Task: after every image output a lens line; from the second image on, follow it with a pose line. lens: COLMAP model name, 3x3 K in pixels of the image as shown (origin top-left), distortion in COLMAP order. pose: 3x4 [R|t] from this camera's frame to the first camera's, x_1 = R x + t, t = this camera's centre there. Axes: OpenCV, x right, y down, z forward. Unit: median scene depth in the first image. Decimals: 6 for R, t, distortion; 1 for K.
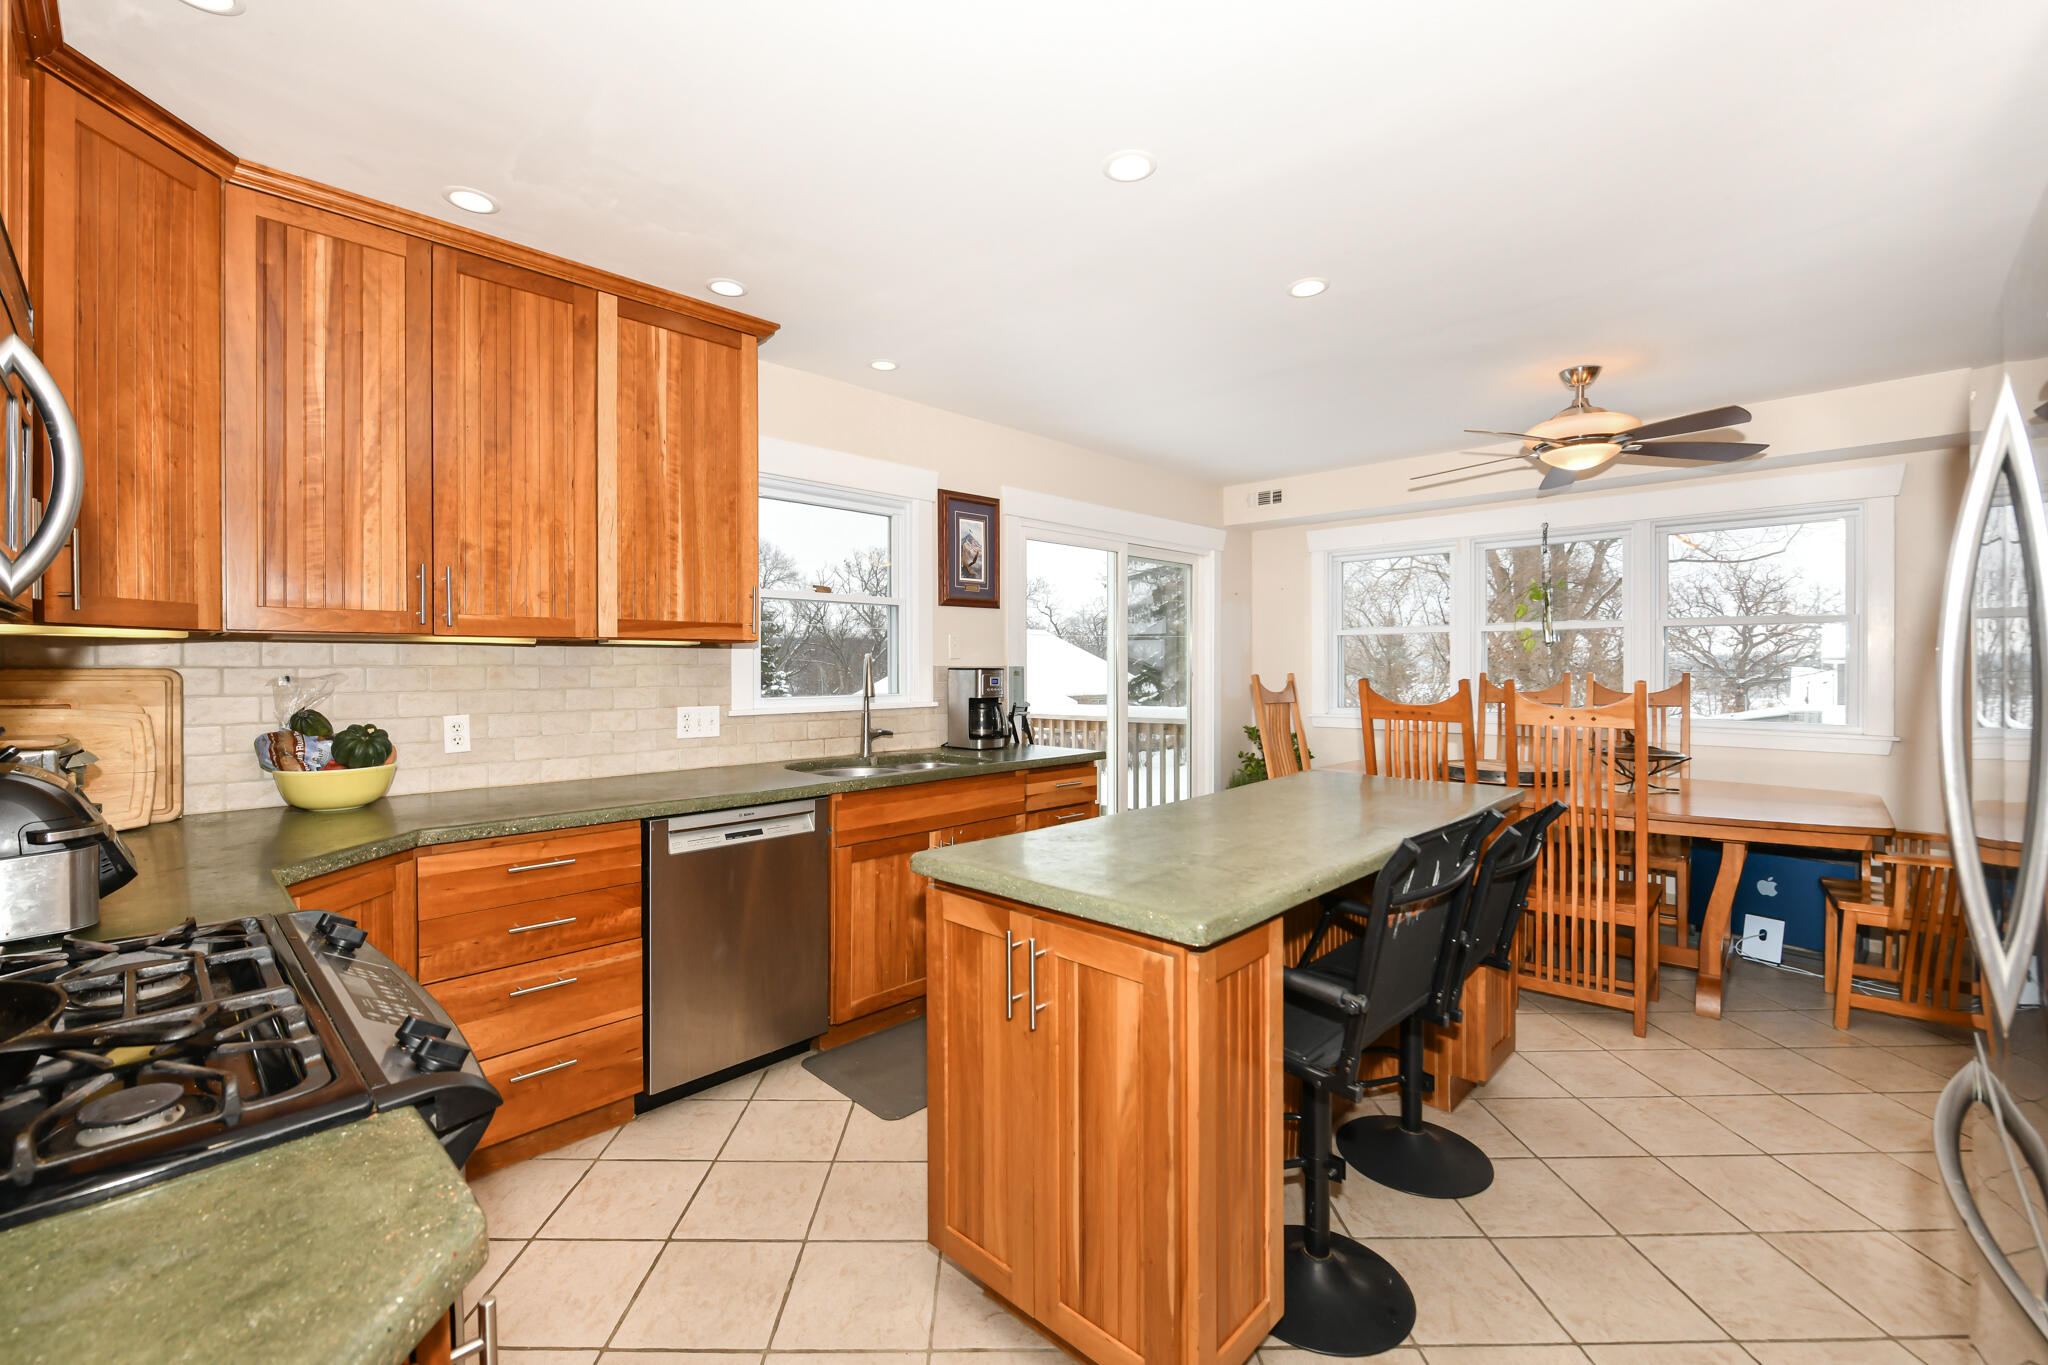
lens RADIAL K [[866.4, 0, 1029.9], [0, 866.4, 685.1], [0, 0, 1]] dist [0.001687, 0.000103]
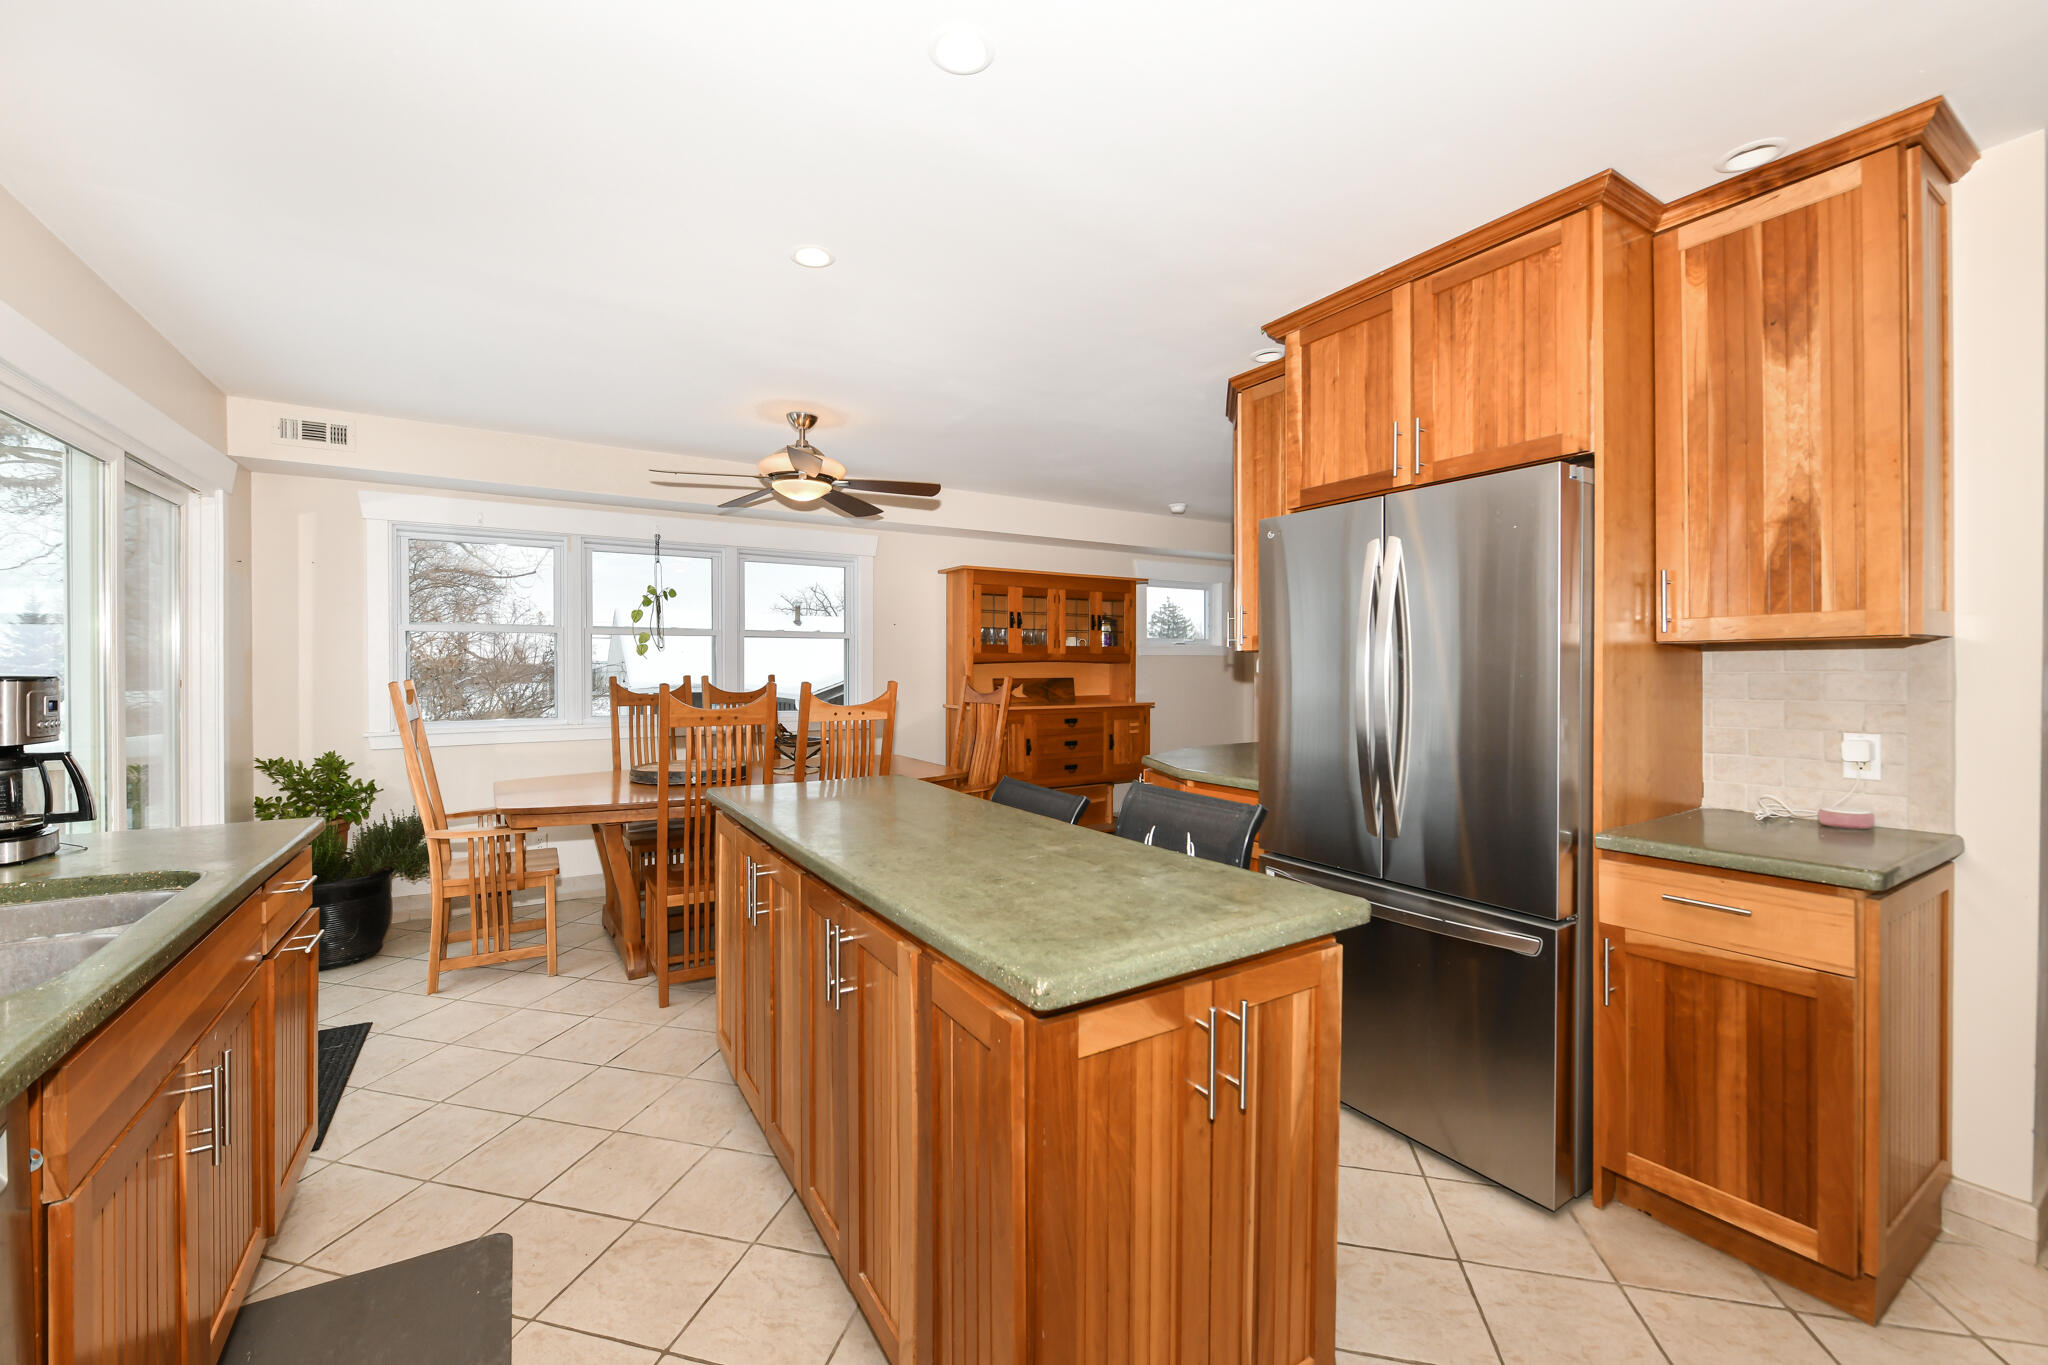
lens RADIAL K [[834.3, 0, 1026.5], [0, 834.3, 672.7], [0, 0, 1]] dist [-0.023008, -0.000114]
pose [[0.249055, -0.000592, 0.968489, -0.316947], [0.017003, 0.999848, -0.003761, -0.009517], [-0.968340, 0.017404, 0.249027, 0.379682]]
